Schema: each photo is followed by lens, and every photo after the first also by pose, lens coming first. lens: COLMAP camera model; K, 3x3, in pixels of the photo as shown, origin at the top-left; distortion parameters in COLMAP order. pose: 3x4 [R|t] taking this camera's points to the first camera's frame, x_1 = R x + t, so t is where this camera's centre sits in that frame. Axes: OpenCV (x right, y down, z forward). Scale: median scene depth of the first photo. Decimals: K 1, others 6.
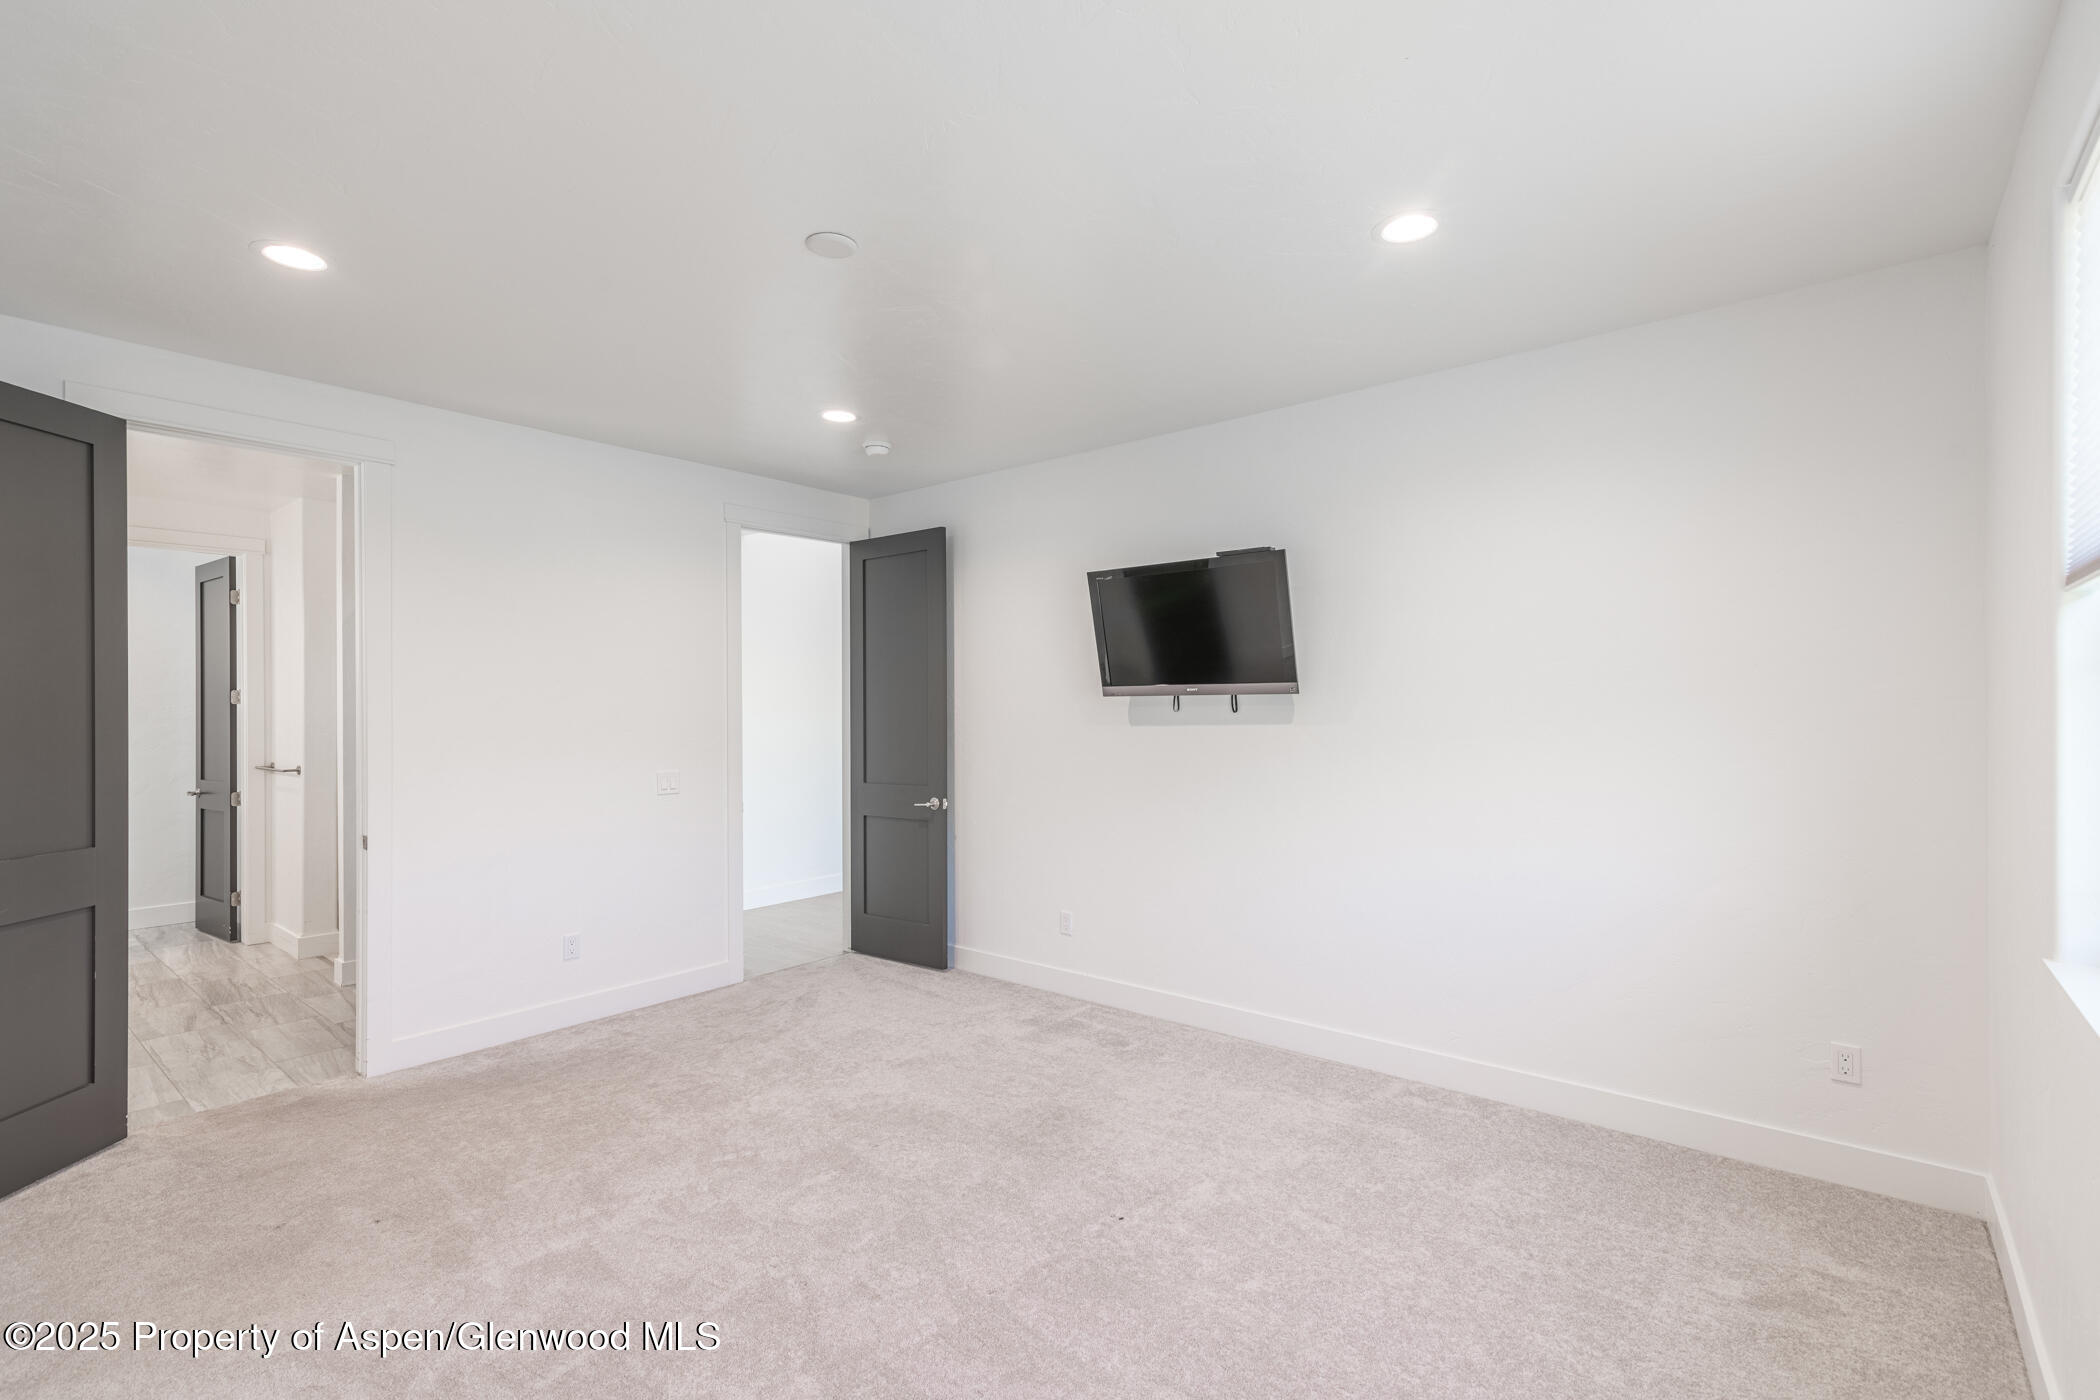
lens RADIAL K [[967.5, 0, 1050.0], [0, 967.5, 700.0], [0, 0, 1]] dist [0.015171, -0.000575]
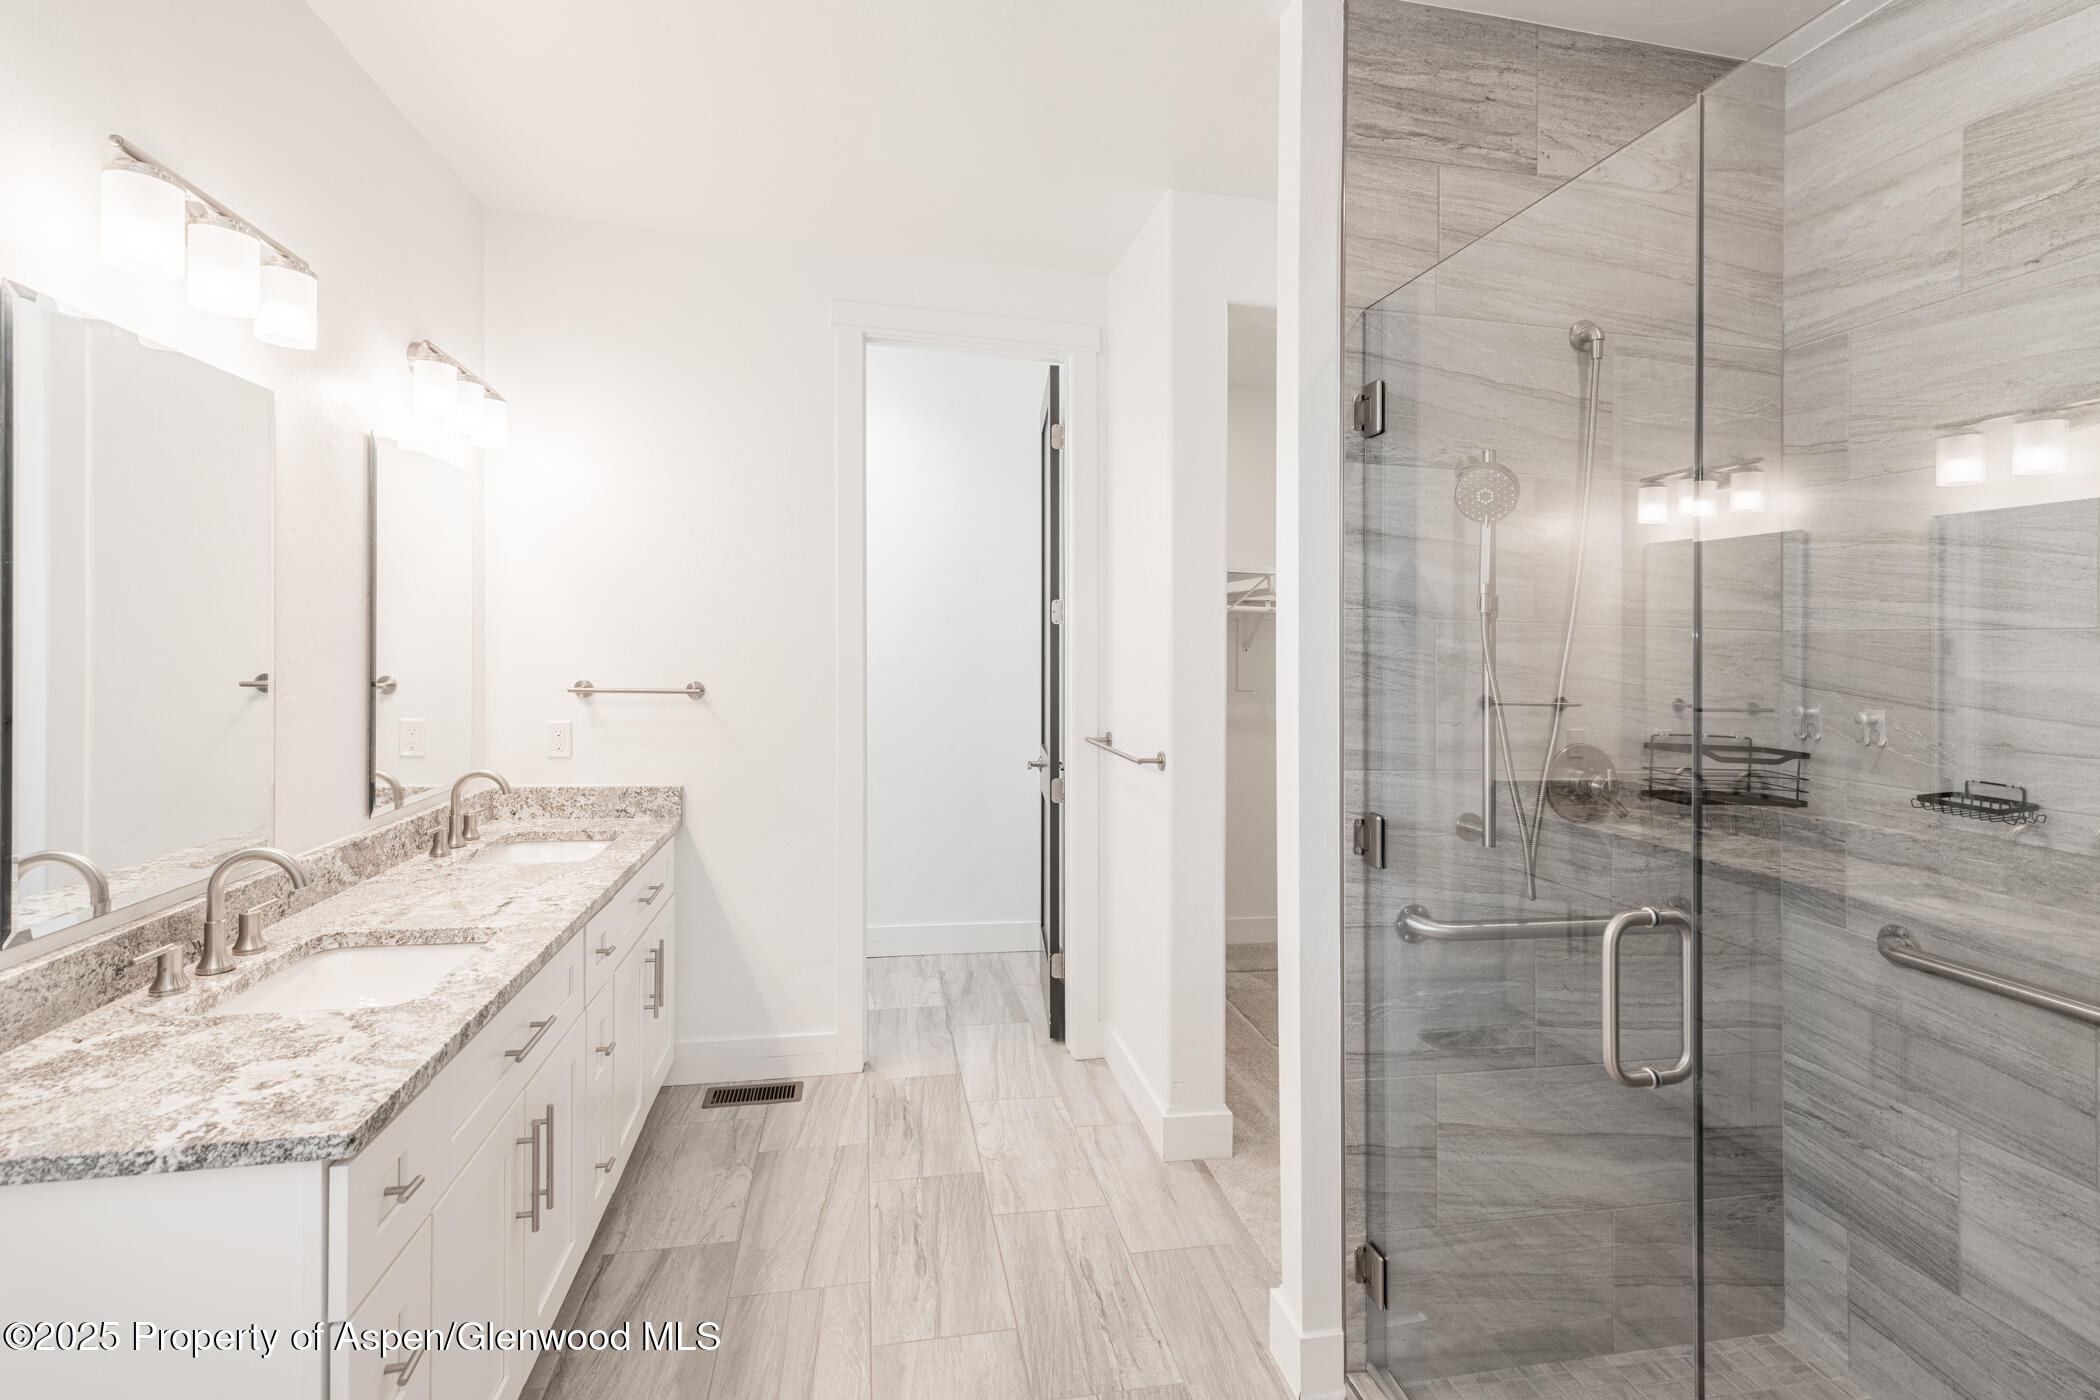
lens RADIAL K [[967.5, 0, 1050.0], [0, 967.5, 700.0], [0, 0, 1]] dist [0.015171, -0.000575]
pose [[0.779599, 0.048243, -0.624418, -0.498991], [-0.005444, 0.997513, 0.070271, 0.008160], [0.626256, -0.051384, 0.777923, 0.575361]]
